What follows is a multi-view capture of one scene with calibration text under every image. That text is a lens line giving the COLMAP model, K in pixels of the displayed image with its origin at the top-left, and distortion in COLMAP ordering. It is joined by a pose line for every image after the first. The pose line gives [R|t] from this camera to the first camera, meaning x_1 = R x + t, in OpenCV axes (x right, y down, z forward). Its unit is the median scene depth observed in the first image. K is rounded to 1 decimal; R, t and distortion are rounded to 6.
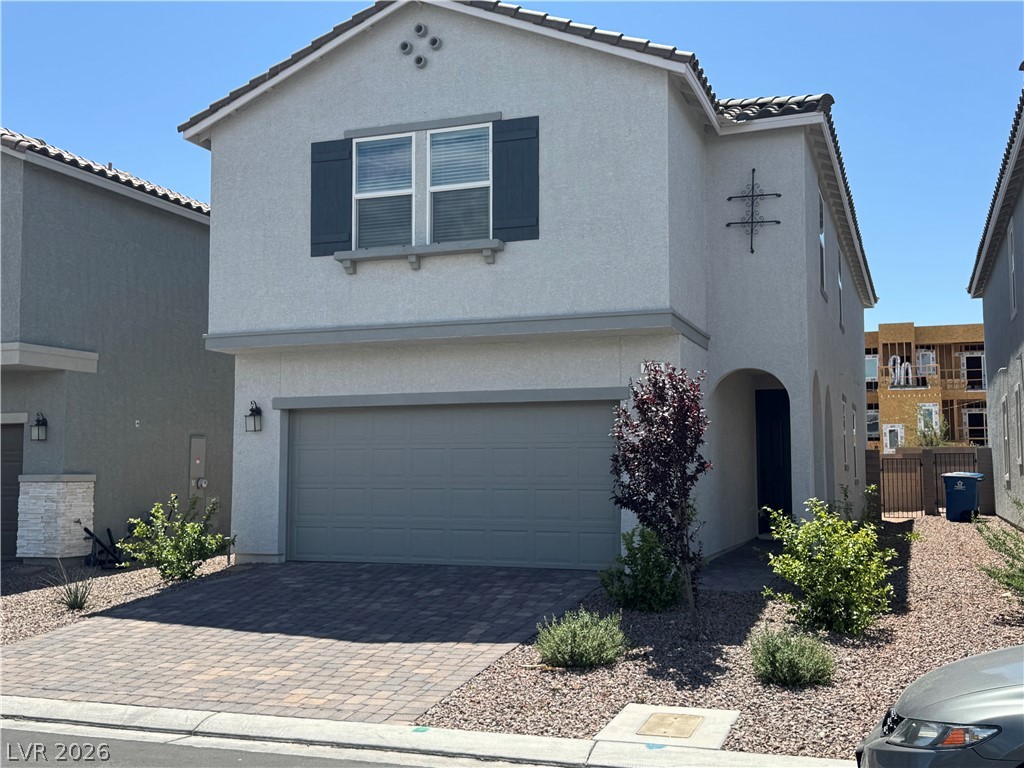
lens RADIAL K [[1103.3, 0, 513.3], [0, 1103.3, 389.5], [0, 0, 1]] dist [0.028023, 0.000000]
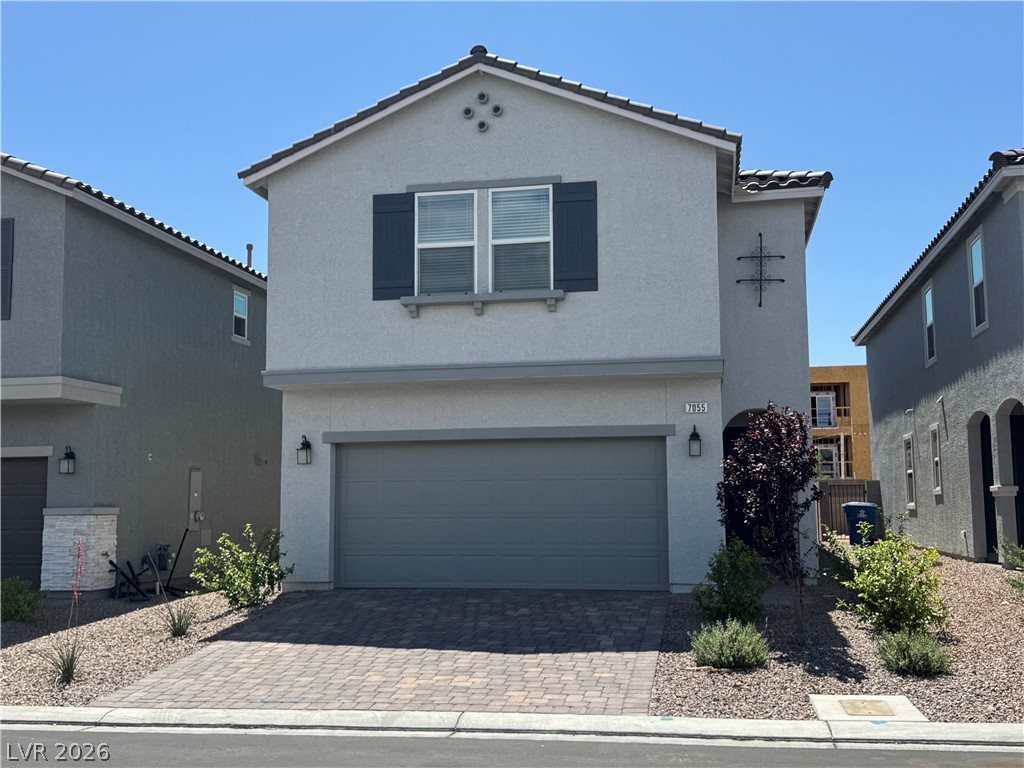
lens RADIAL K [[1103.3, 0, 510.5], [0, 1103.3, 378.1], [0, 0, 1]] dist [0.028023, 0.000000]
pose [[0.985604, 0.014003, 0.168492, -0.230250], [-0.006903, 0.999066, -0.042653, -0.000373], [-0.168932, 0.040876, 0.984780, -0.070429]]
